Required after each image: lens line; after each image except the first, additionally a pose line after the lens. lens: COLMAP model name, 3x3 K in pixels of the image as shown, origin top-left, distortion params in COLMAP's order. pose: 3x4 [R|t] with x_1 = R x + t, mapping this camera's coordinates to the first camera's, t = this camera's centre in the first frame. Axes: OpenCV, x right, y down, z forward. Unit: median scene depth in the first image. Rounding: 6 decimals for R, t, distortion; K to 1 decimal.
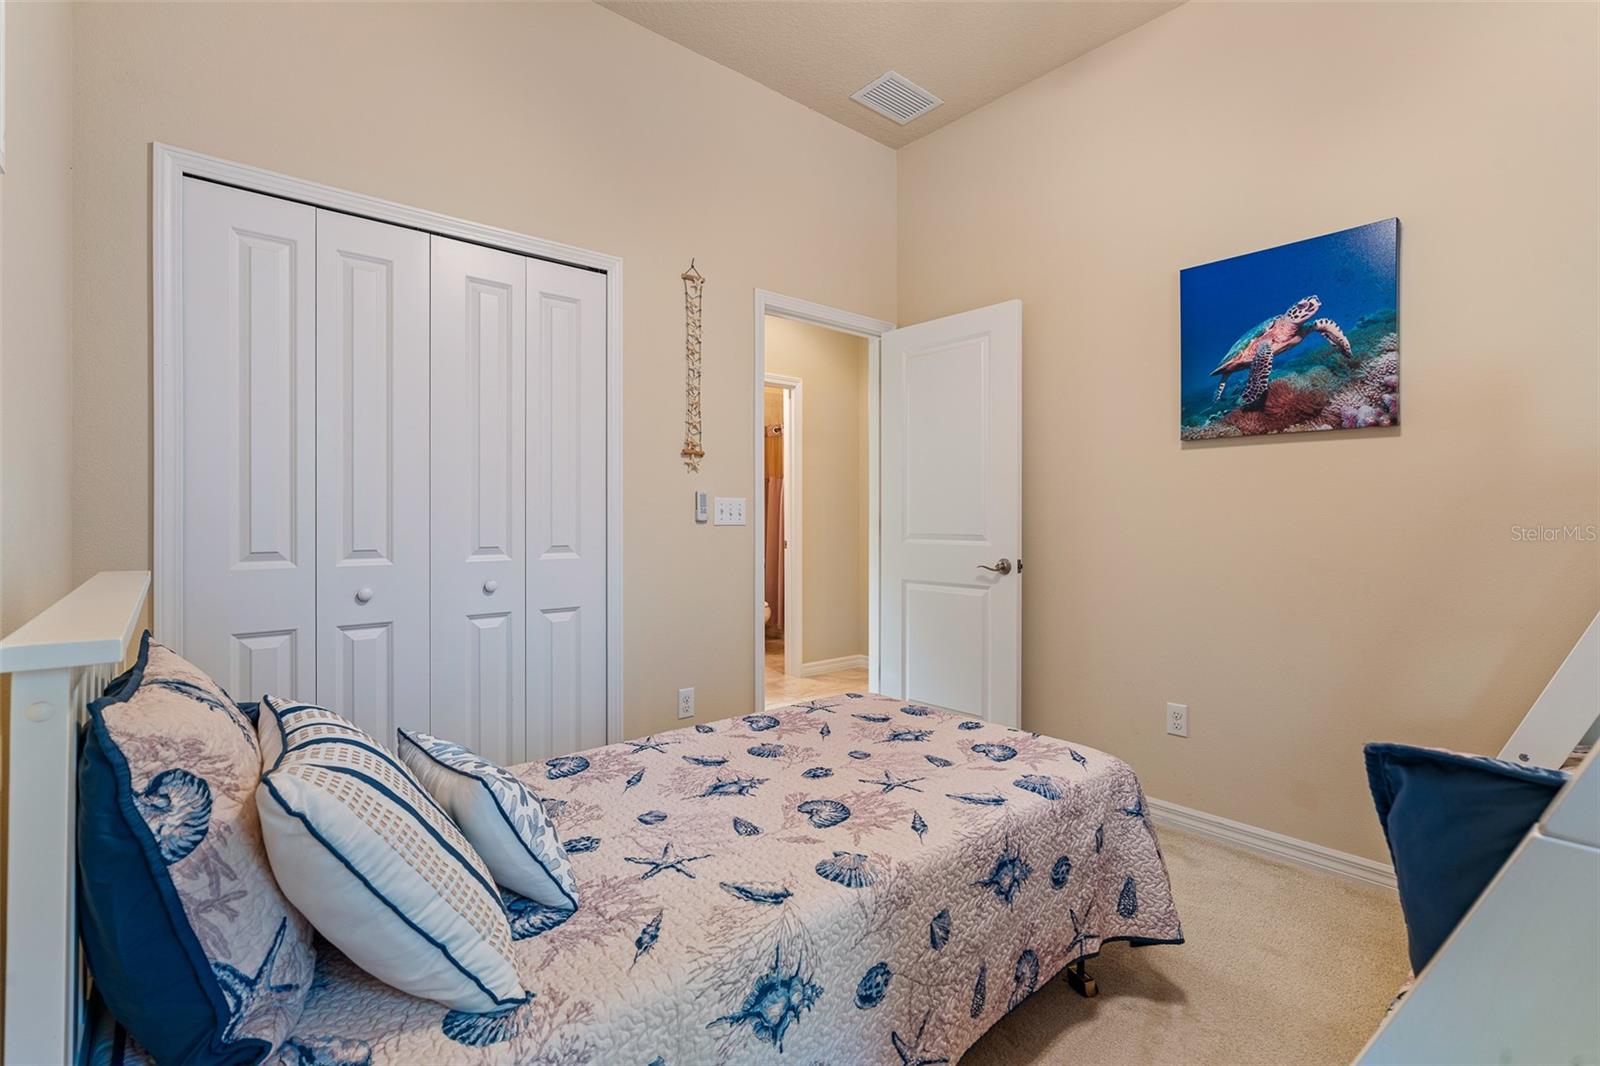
lens RADIAL K [[723.9, 0, 800.8], [0, 723.9, 525.2], [0, 0, 1]] dist [-0.010214, 0.004983]
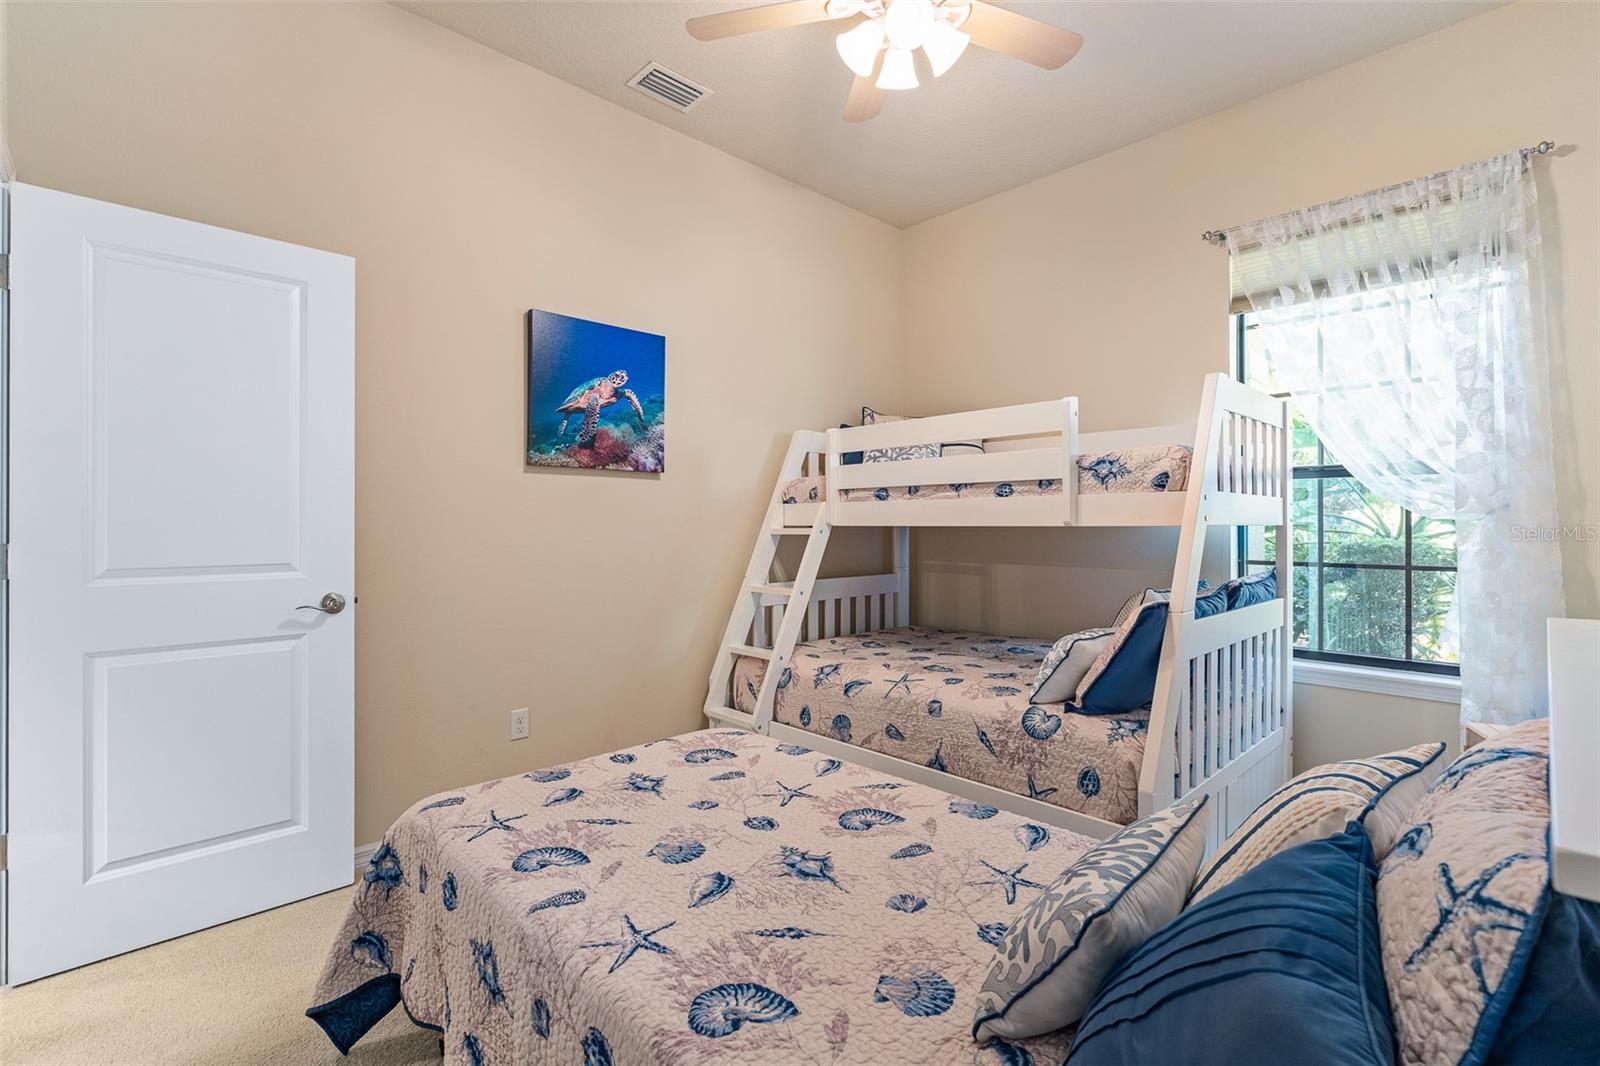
lens RADIAL K [[723.9, 0, 802.0], [0, 723.9, 527.7], [0, 0, 1]] dist [-0.010214, 0.004983]
pose [[-0.052265, -0.006510, 0.998612, -0.675001], [0.010102, 0.999924, 0.007048, -0.029687], [-0.998582, 0.010457, -0.052196, 0.748616]]
